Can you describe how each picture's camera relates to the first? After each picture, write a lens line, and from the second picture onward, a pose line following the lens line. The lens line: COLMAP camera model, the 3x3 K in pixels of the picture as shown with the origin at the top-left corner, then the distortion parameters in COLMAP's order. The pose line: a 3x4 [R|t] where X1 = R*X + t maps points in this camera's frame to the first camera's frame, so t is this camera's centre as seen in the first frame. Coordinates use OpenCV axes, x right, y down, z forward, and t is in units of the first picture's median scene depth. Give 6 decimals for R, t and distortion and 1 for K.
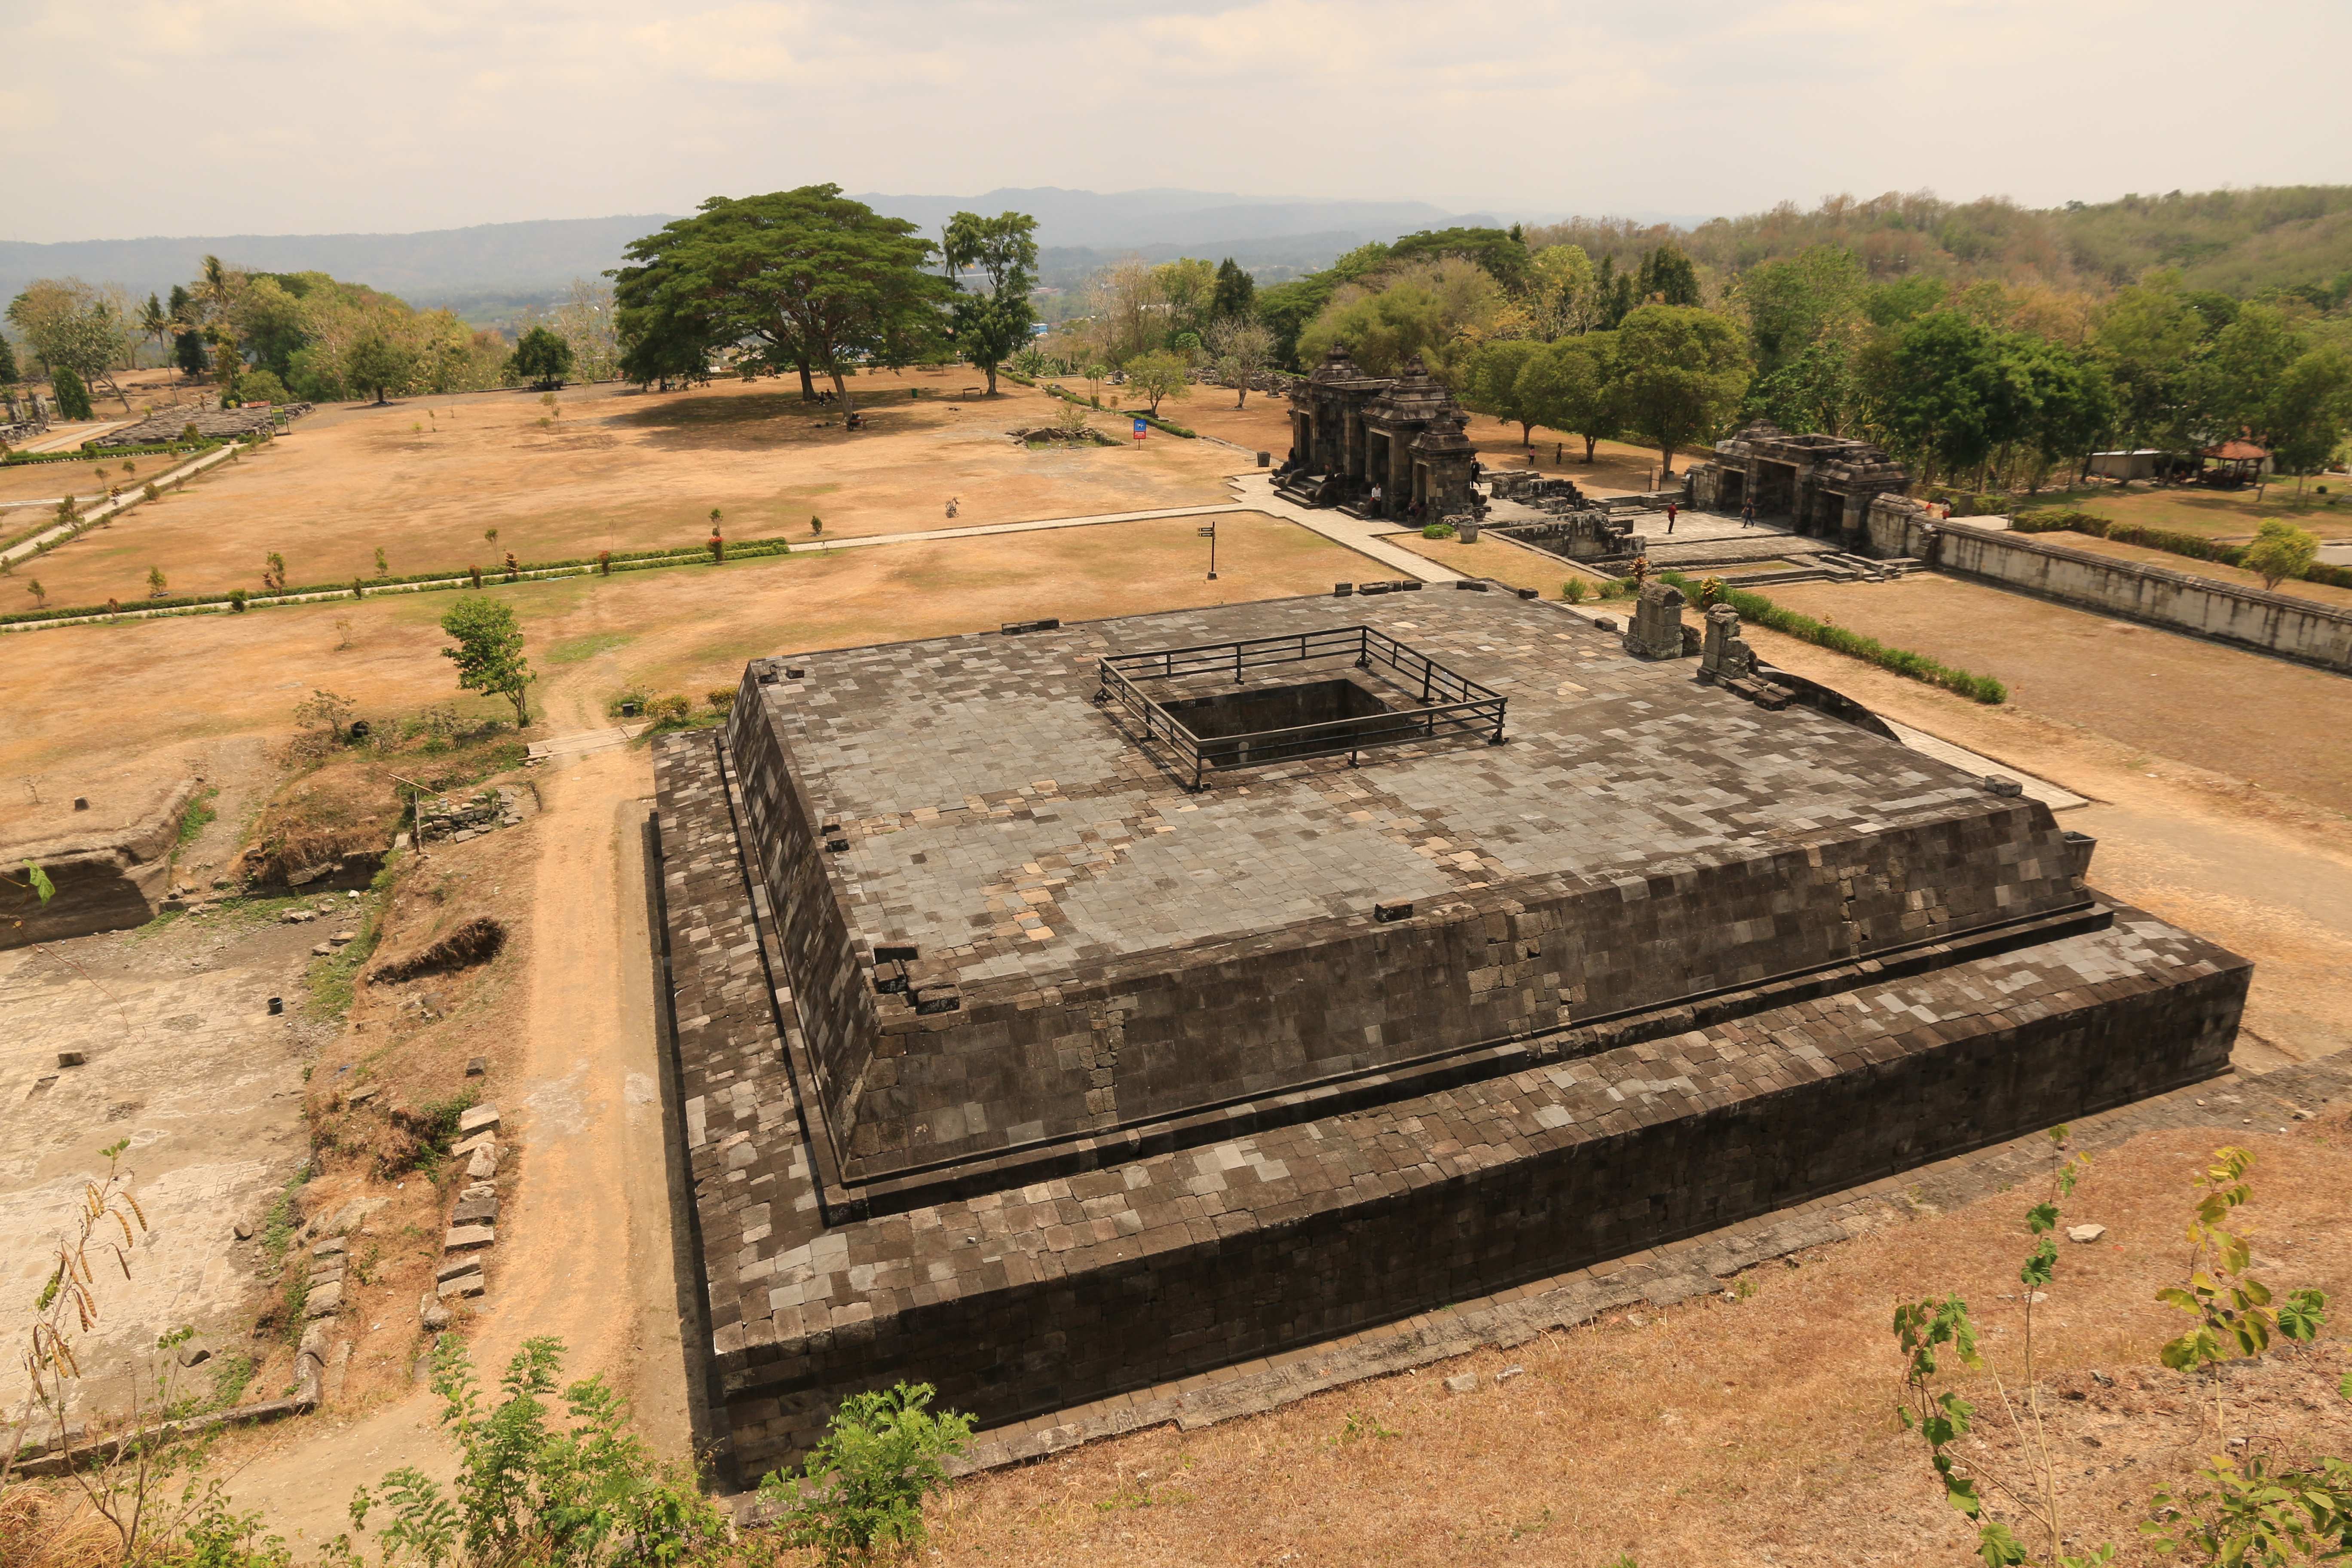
lens RADIAL K [[1587.9, 0, 1176.0], [0, 1587.9, 784.0], [0, 0, 1]] dist [-0.122332, 0.083026]
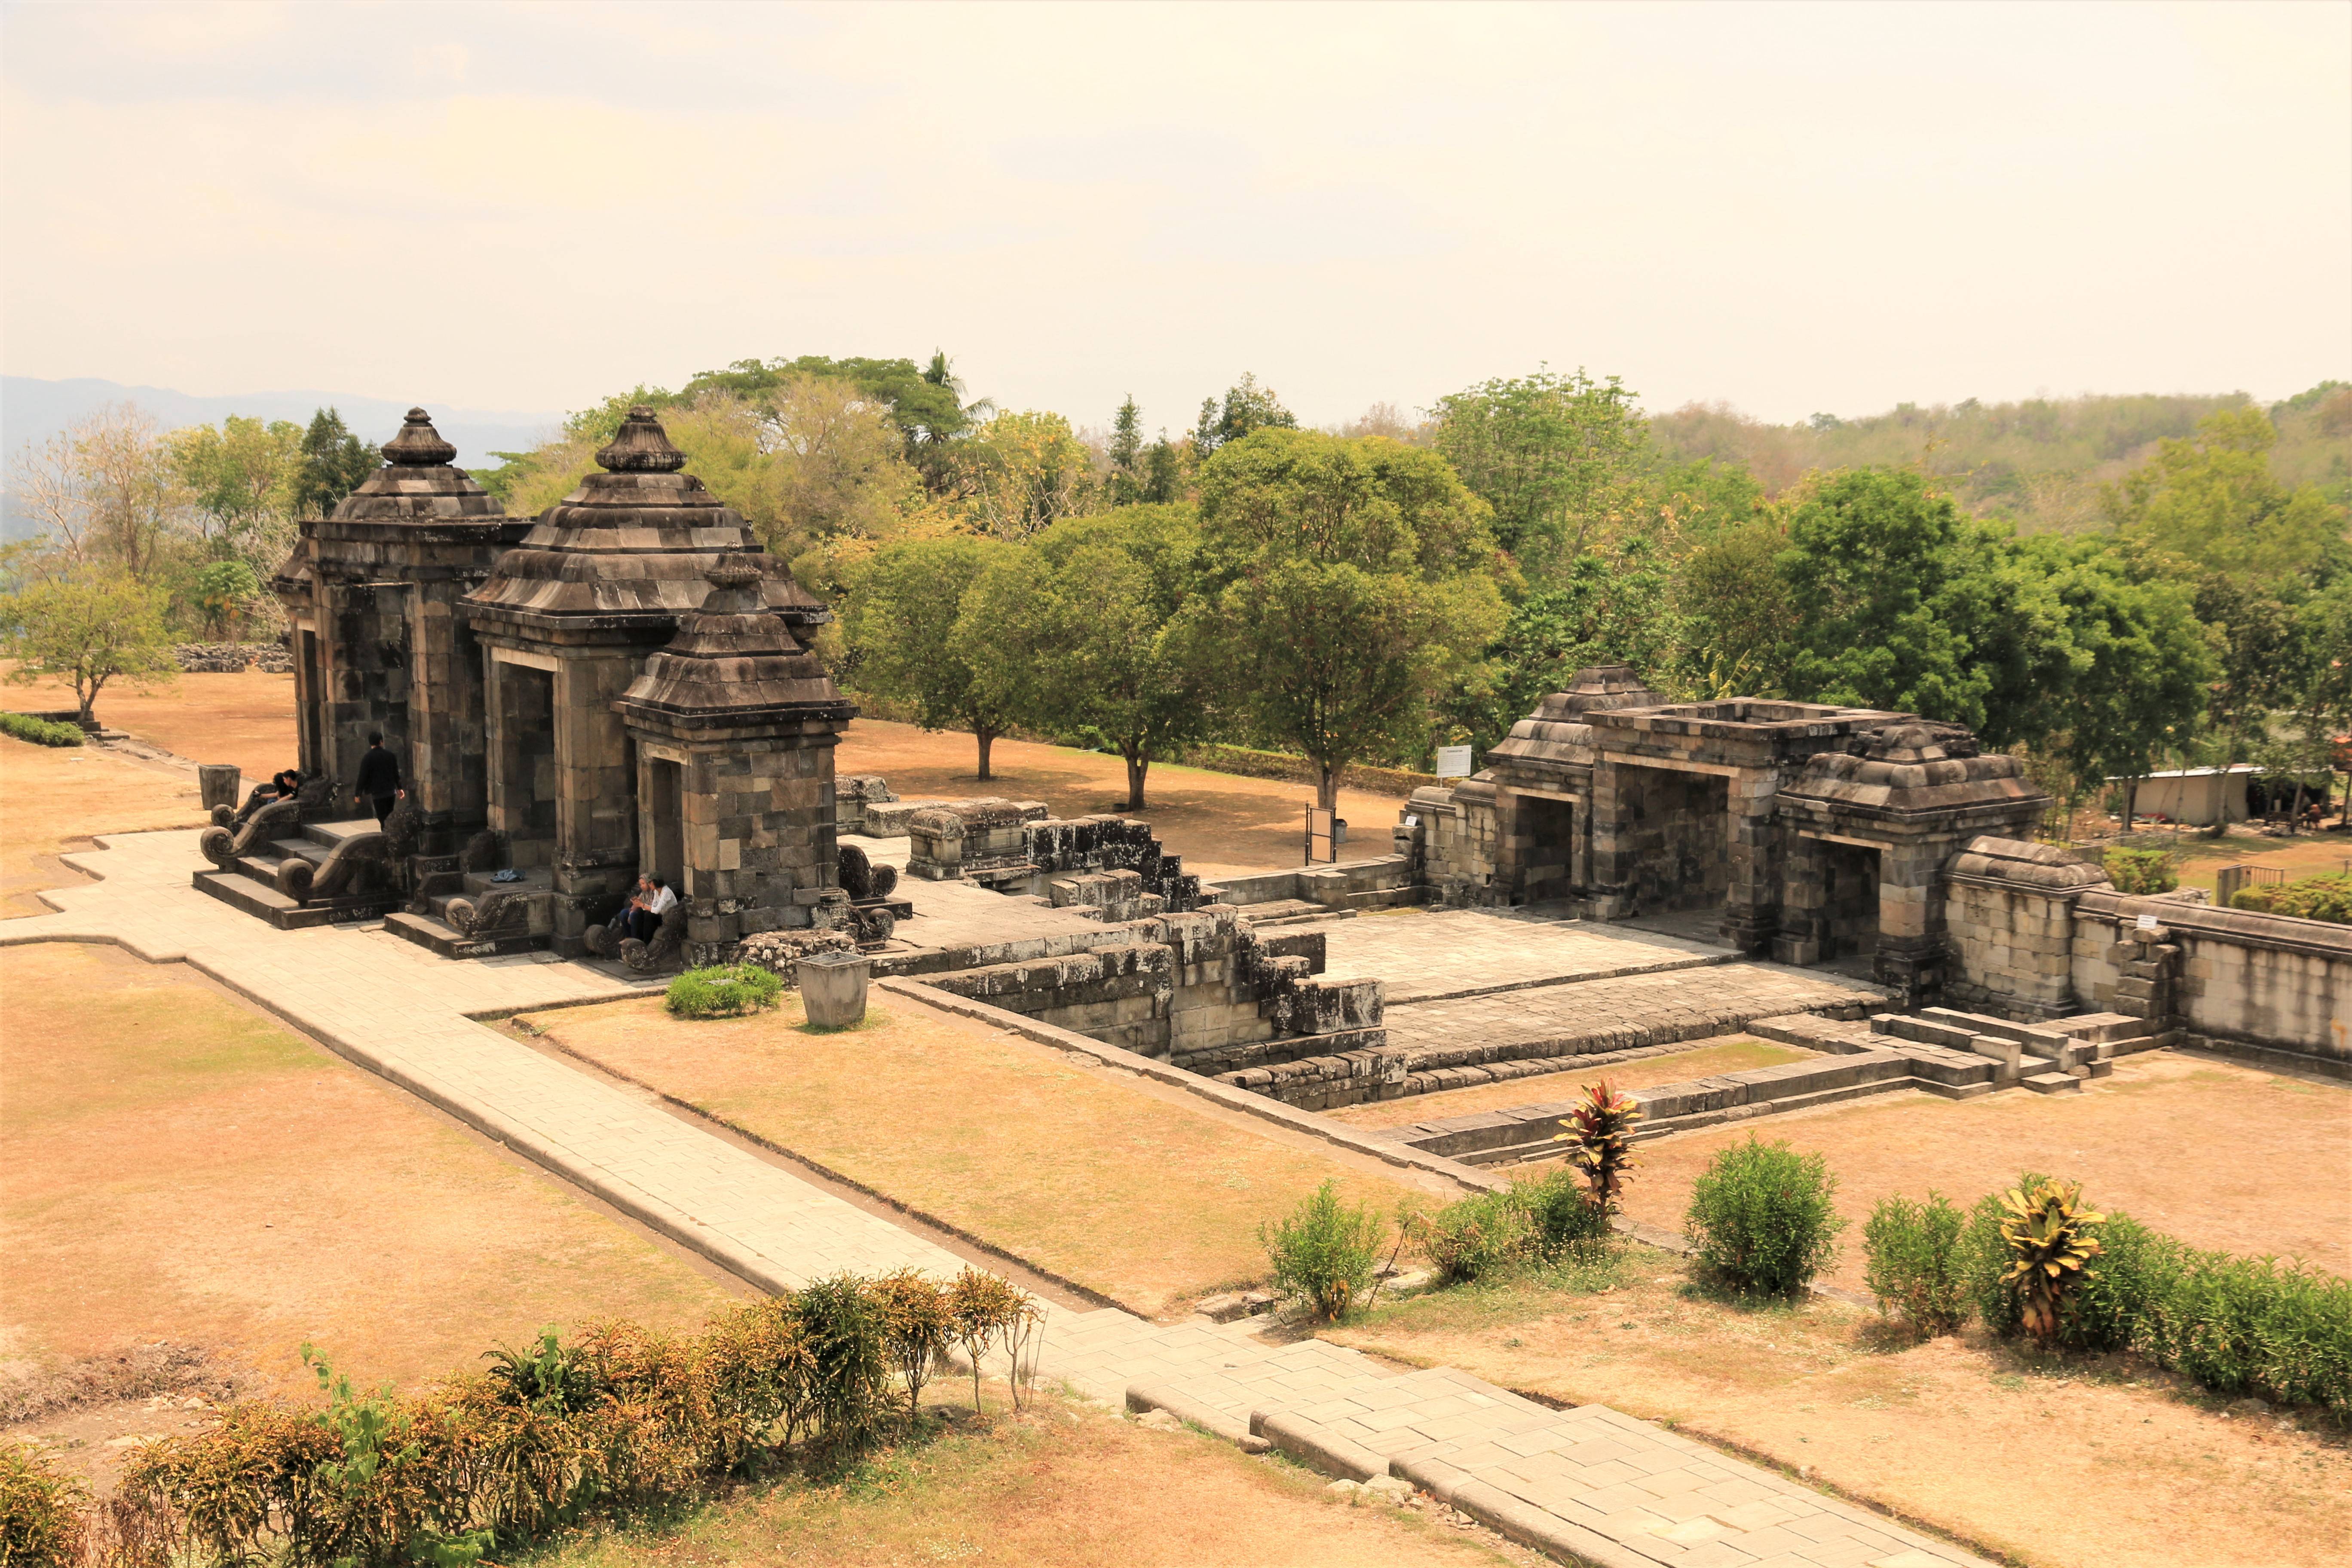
lens RADIAL K [[2750.9, 0, 1176.0], [0, 2750.9, 784.0], [0, 0, 1]] dist [0.078417, 0.025858]
pose [[0.957692, -0.006540, 0.287719, 0.088433], [0.071950, 0.973435, -0.217364, -0.072637], [-0.278654, 0.228870, 0.932722, 0.445362]]
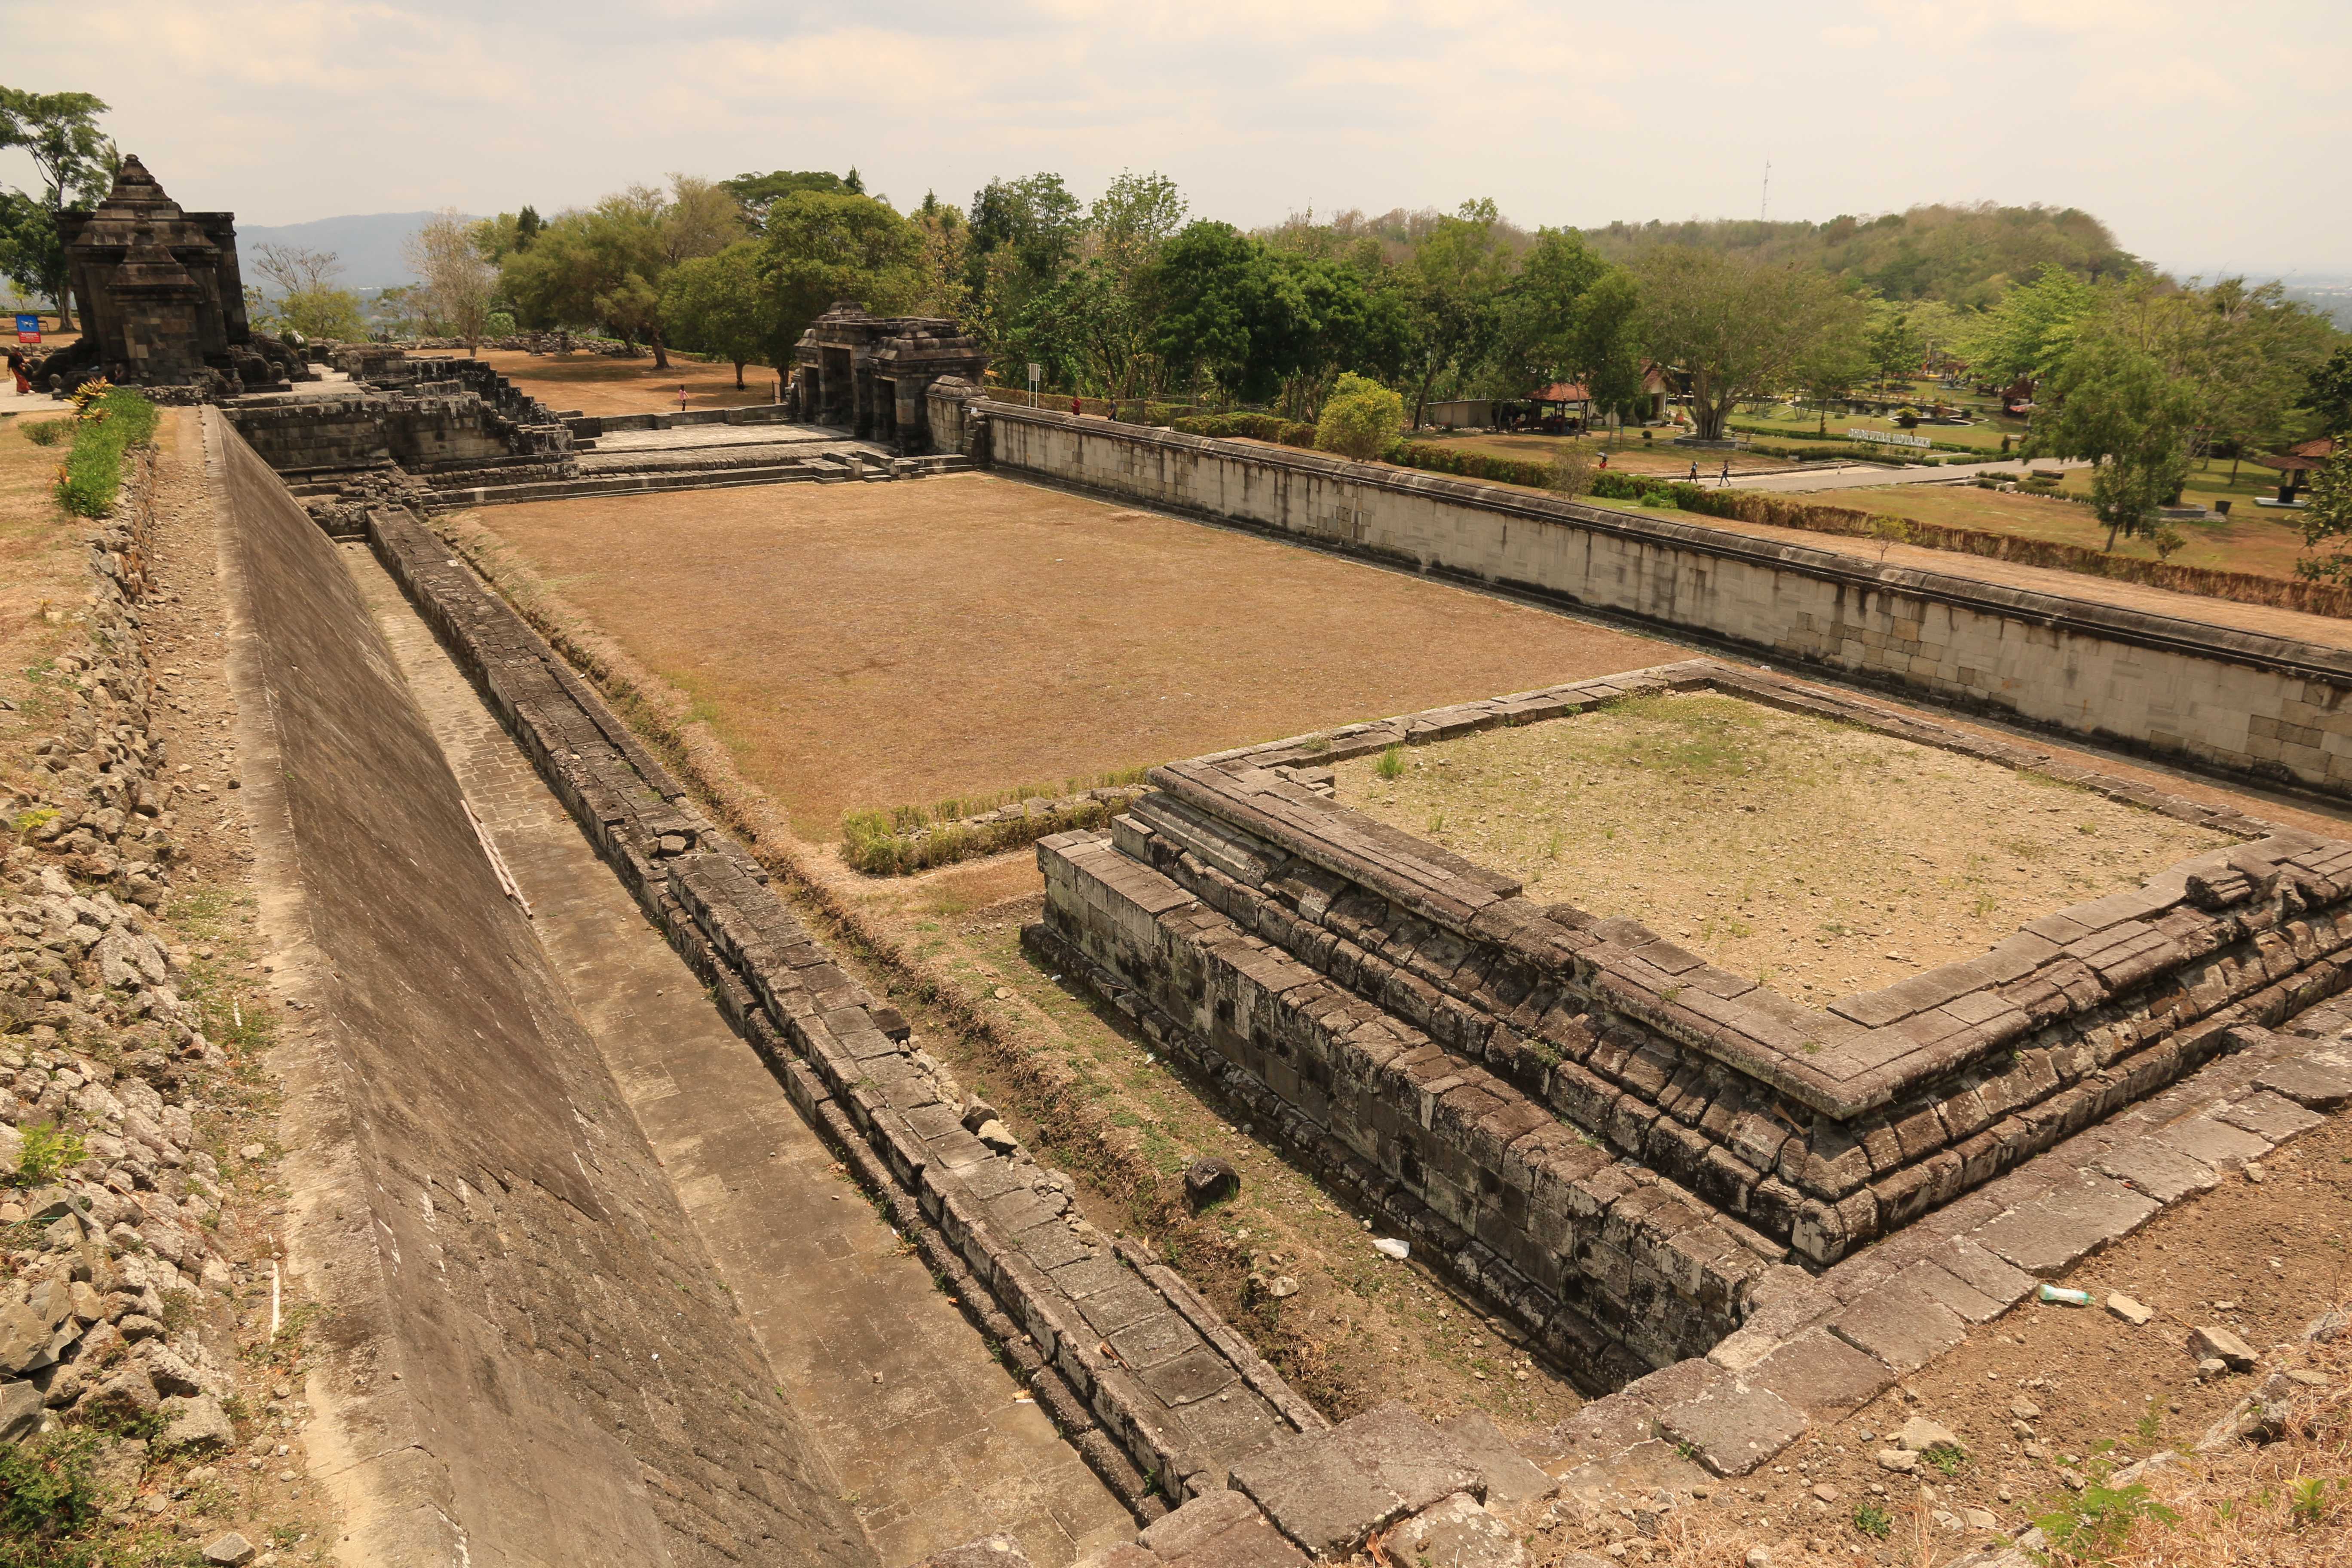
lens RADIAL K [[1587.9, 0, 1176.0], [0, 1587.9, 784.0], [0, 0, 1]] dist [-0.122332, 0.083026]
pose [[0.969140, -0.047682, 0.241855, 0.375122], [0.052335, 0.998547, -0.012845, 0.026298], [-0.240891, 0.025106, 0.970227, 0.237808]]
